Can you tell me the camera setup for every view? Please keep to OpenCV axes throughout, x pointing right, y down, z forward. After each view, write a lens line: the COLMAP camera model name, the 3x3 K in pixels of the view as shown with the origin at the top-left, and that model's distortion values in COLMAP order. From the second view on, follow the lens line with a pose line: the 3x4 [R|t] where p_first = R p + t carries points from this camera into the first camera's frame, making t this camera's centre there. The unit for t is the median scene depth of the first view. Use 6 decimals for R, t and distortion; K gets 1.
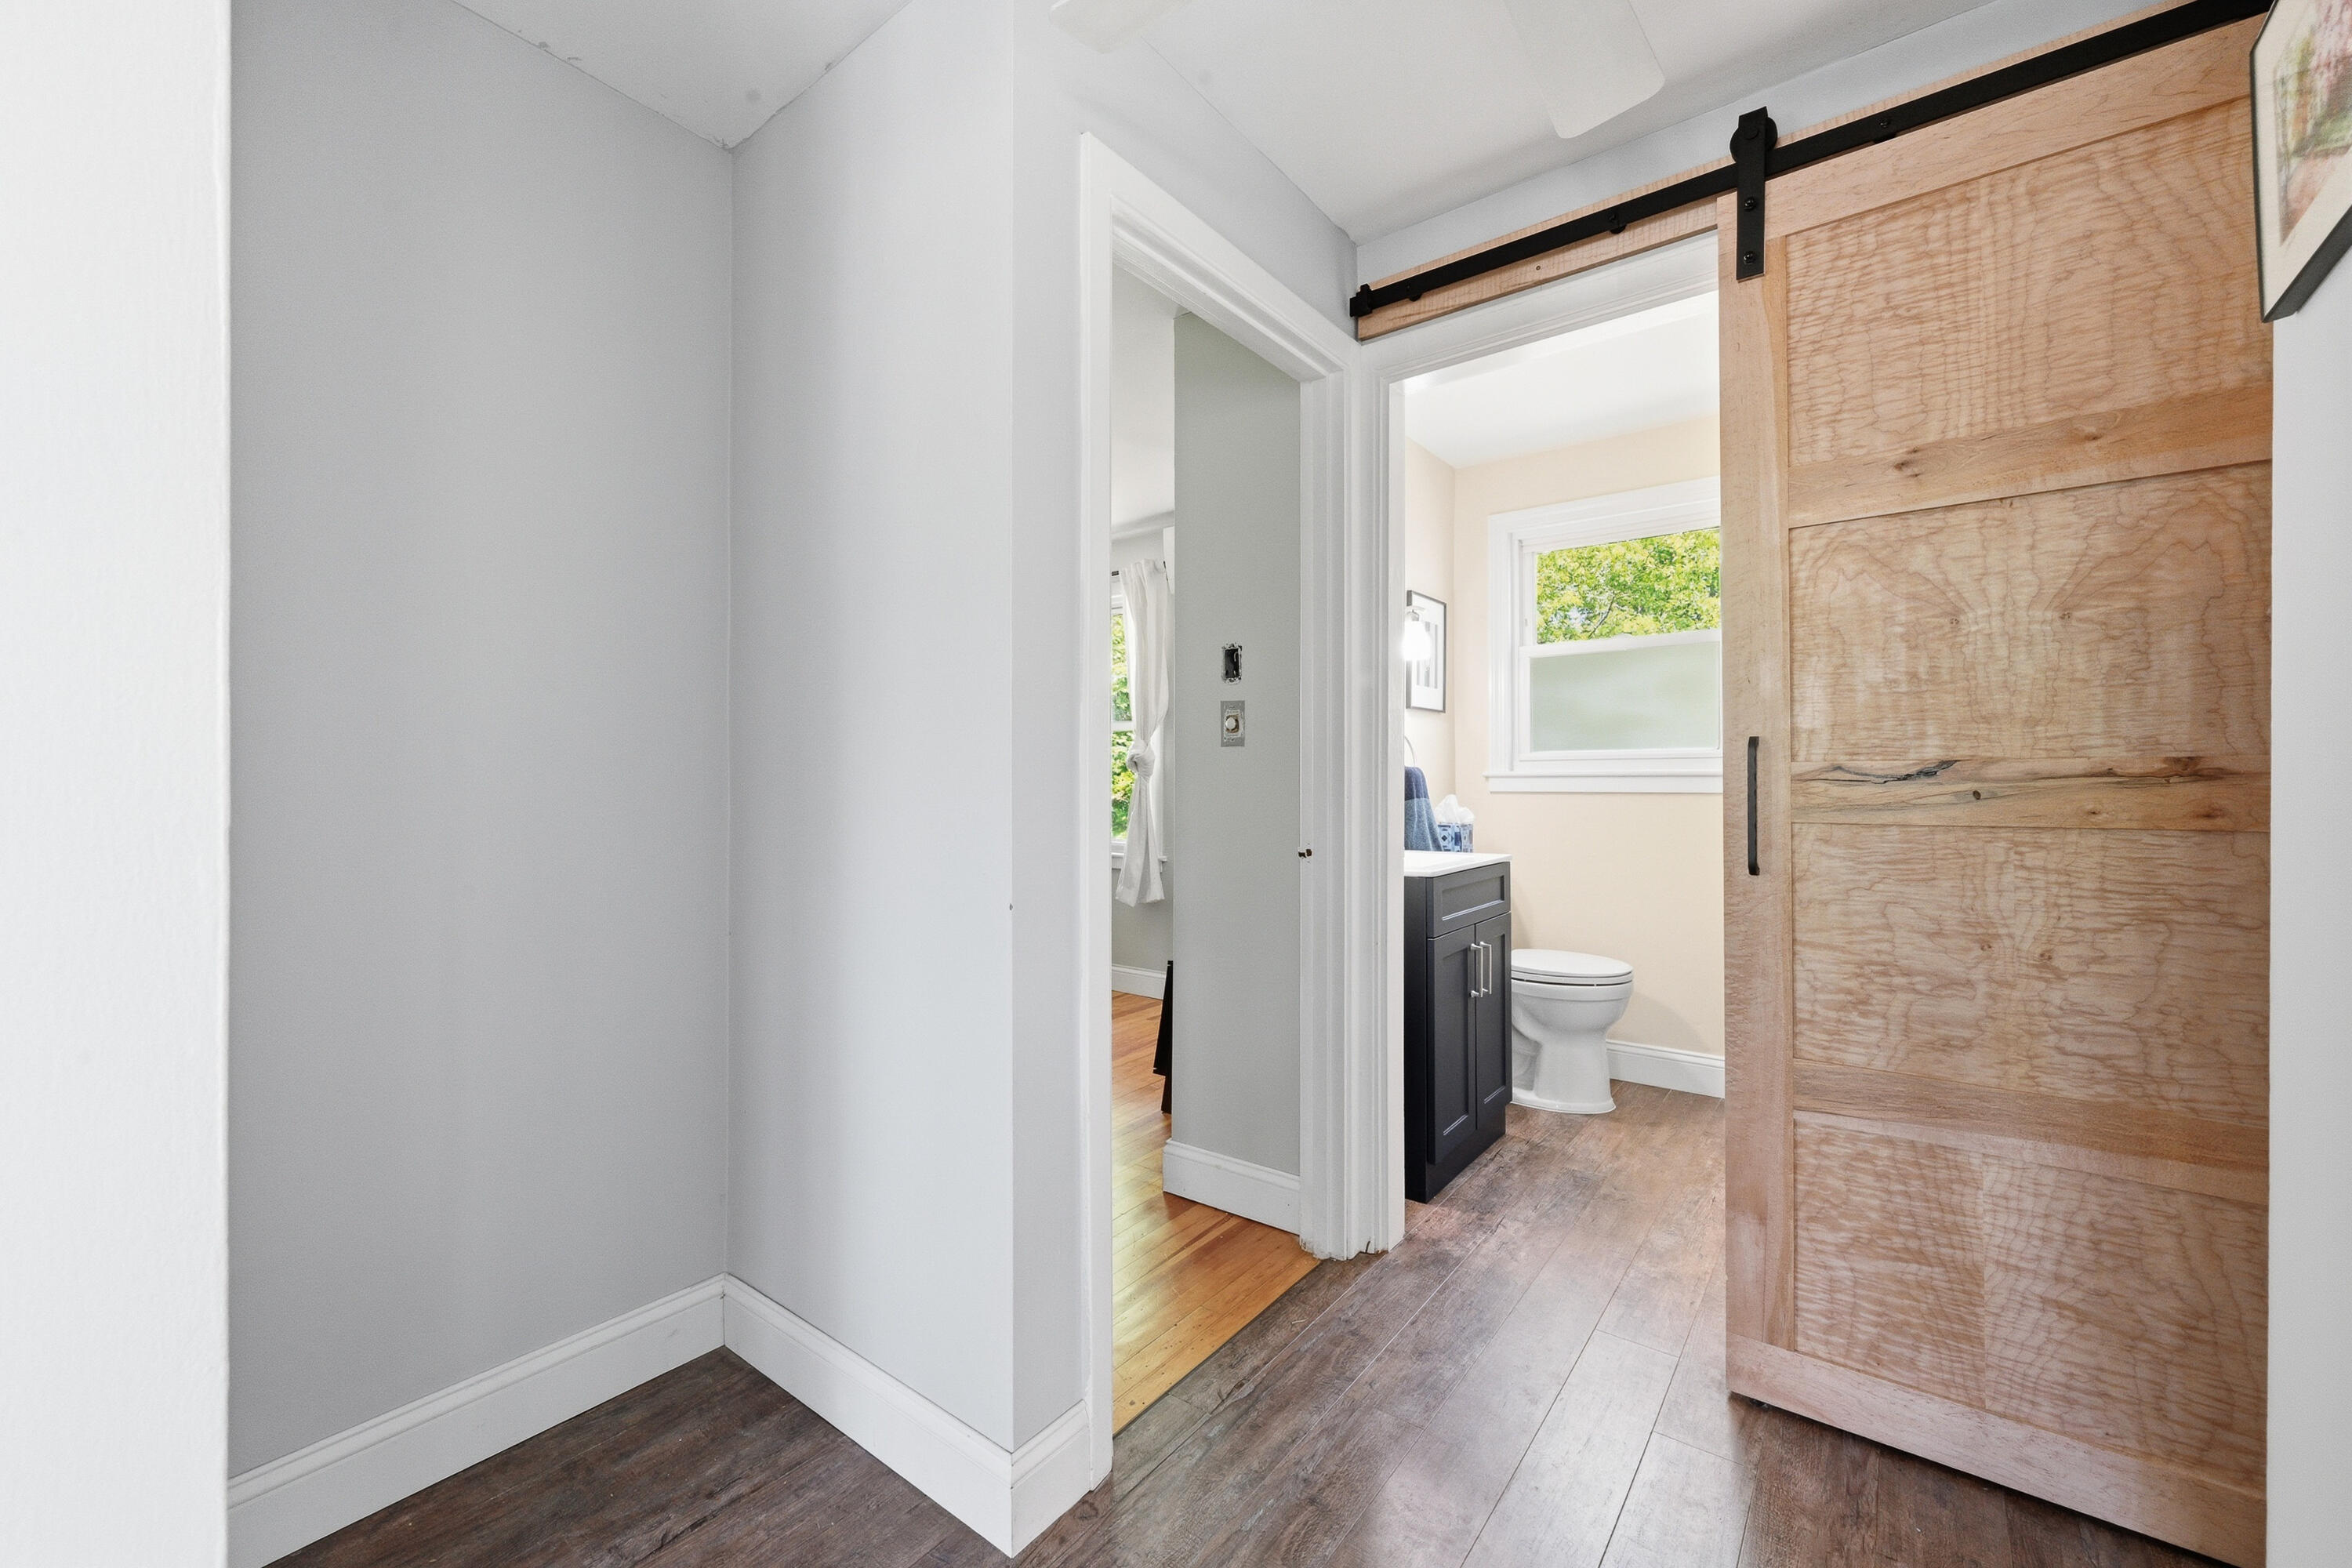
lens RADIAL K [[947.6, 0, 1176.5], [0, 947.6, 793.9], [0, 0, 1]] dist [-0.000371, -0.000012]
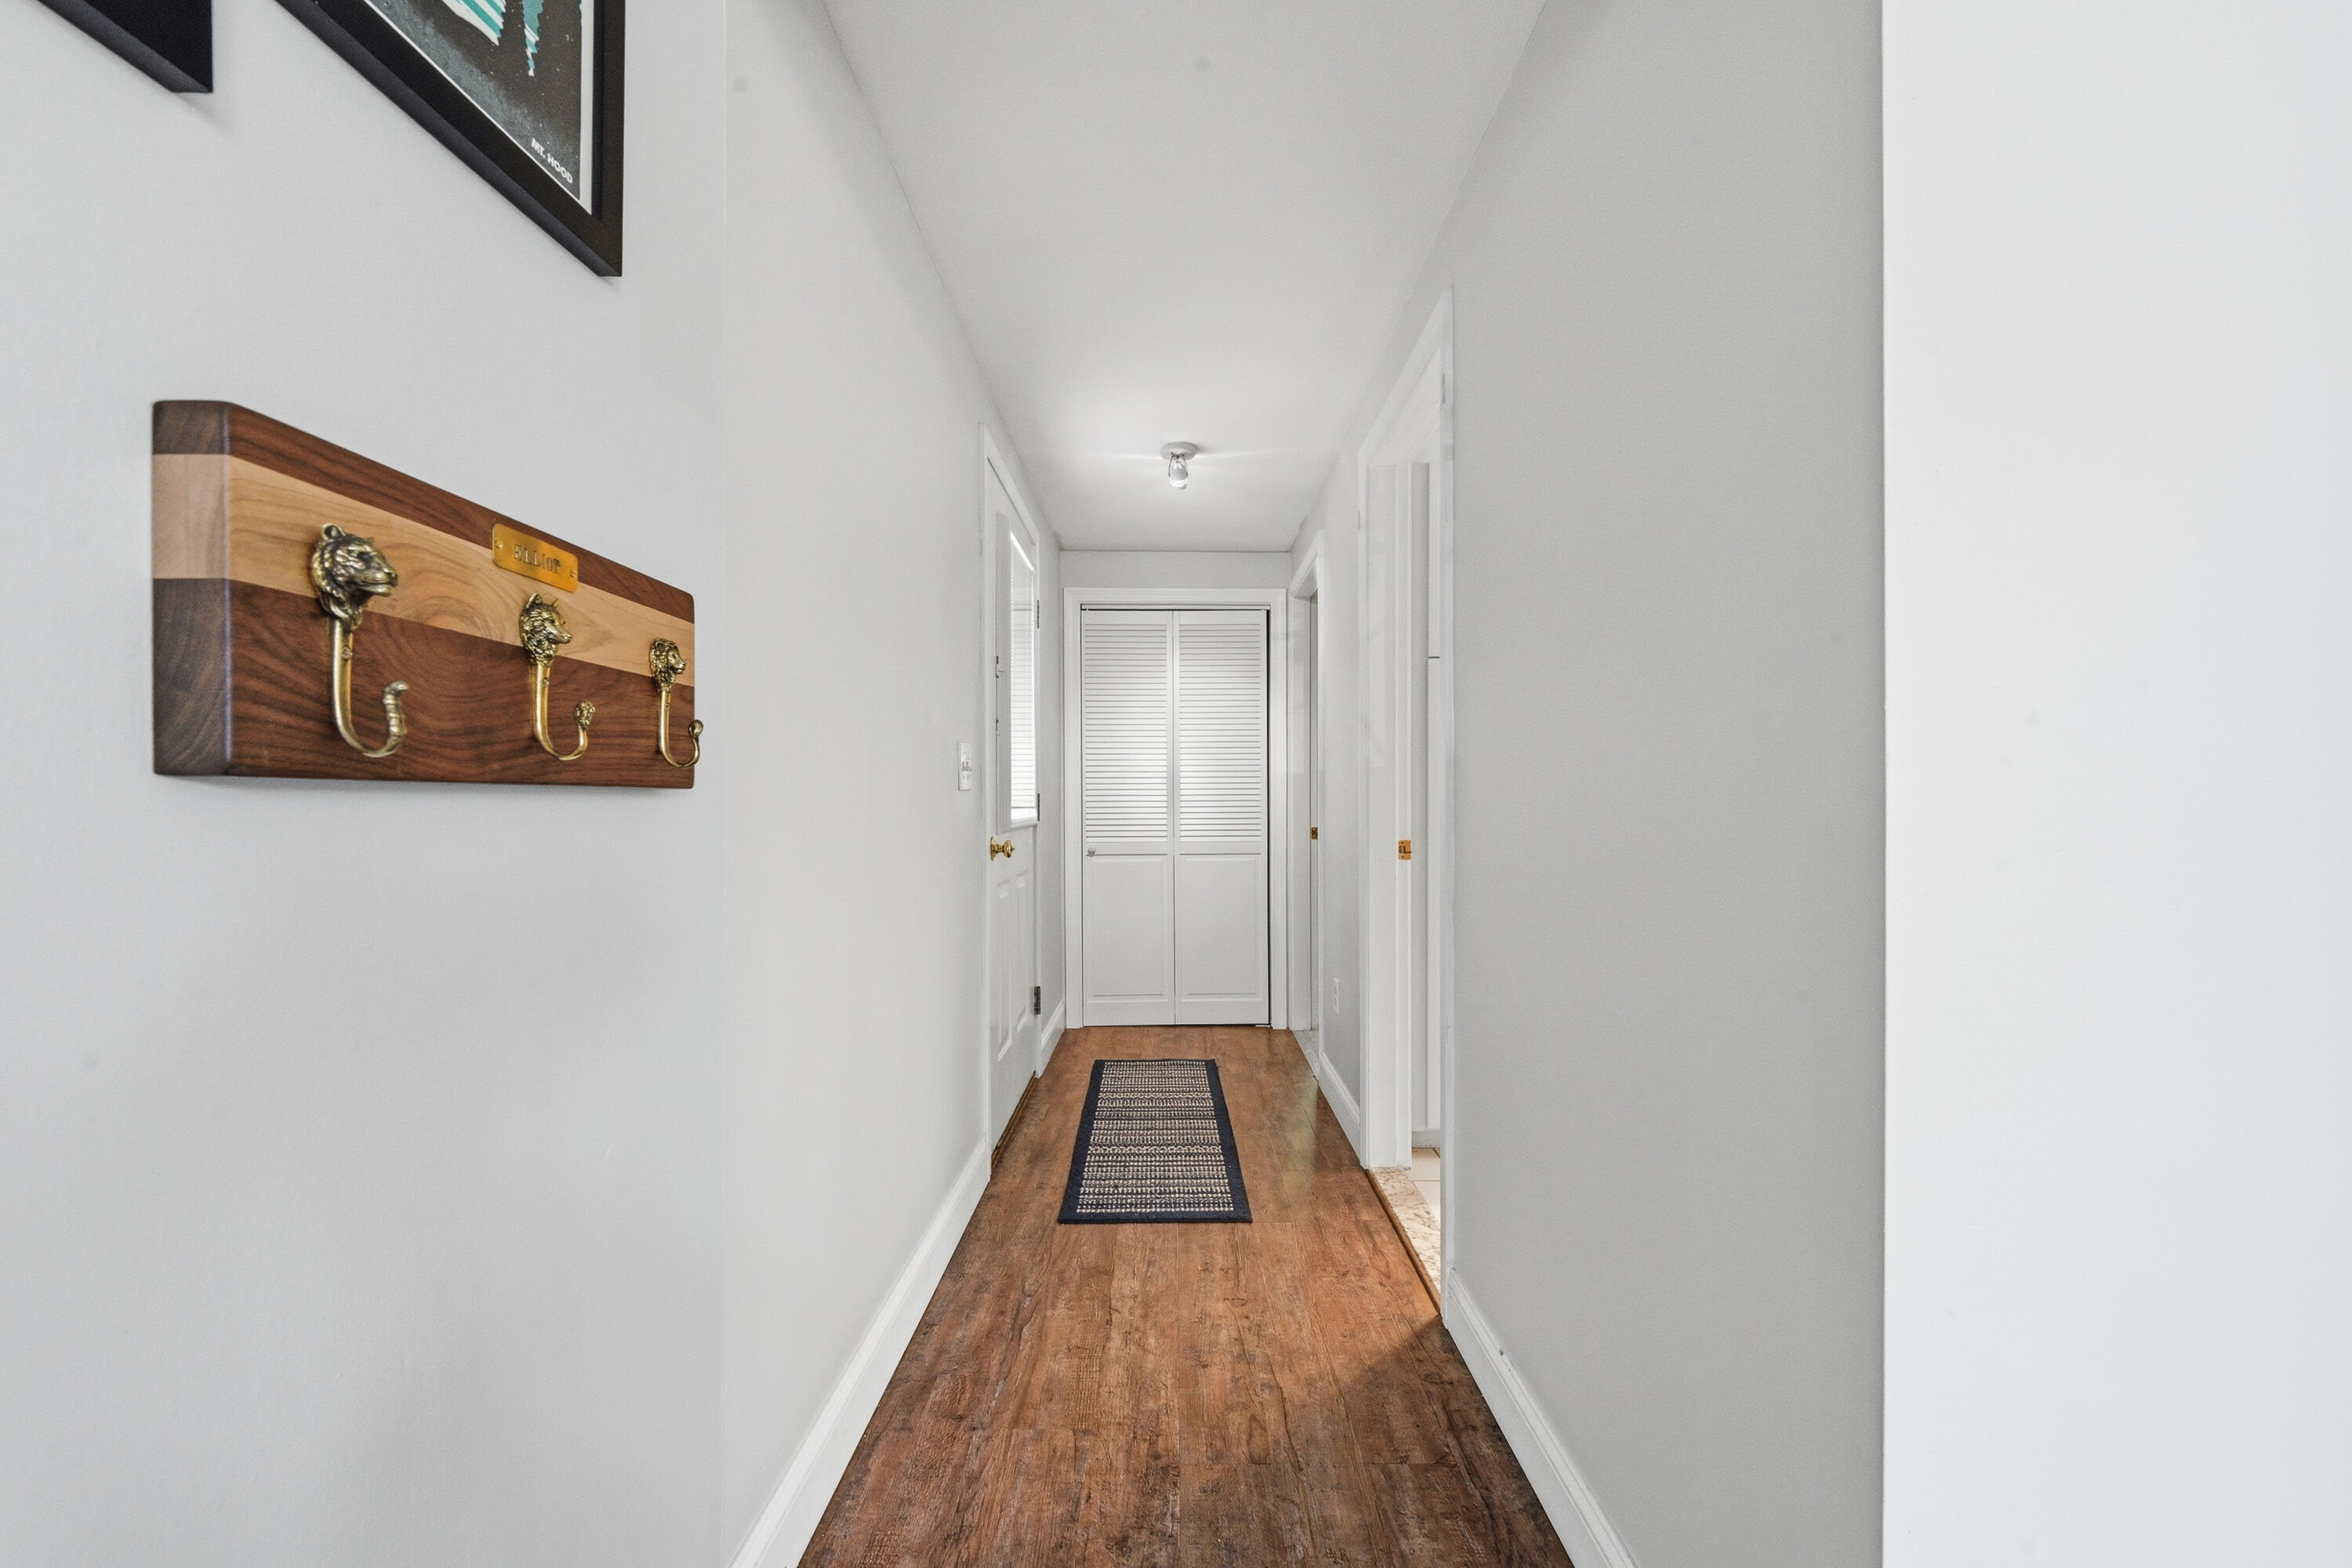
lens RADIAL K [[947.6, 0, 1176.5], [0, 947.6, 793.9], [0, 0, 1]] dist [-0.000371, -0.000012]
pose [[-0.778536, -0.000129, -0.627601, 0.638416], [-0.004062, 0.999980, 0.004833, 0.009252], [0.627587, 0.006312, -0.778521, 2.002630]]
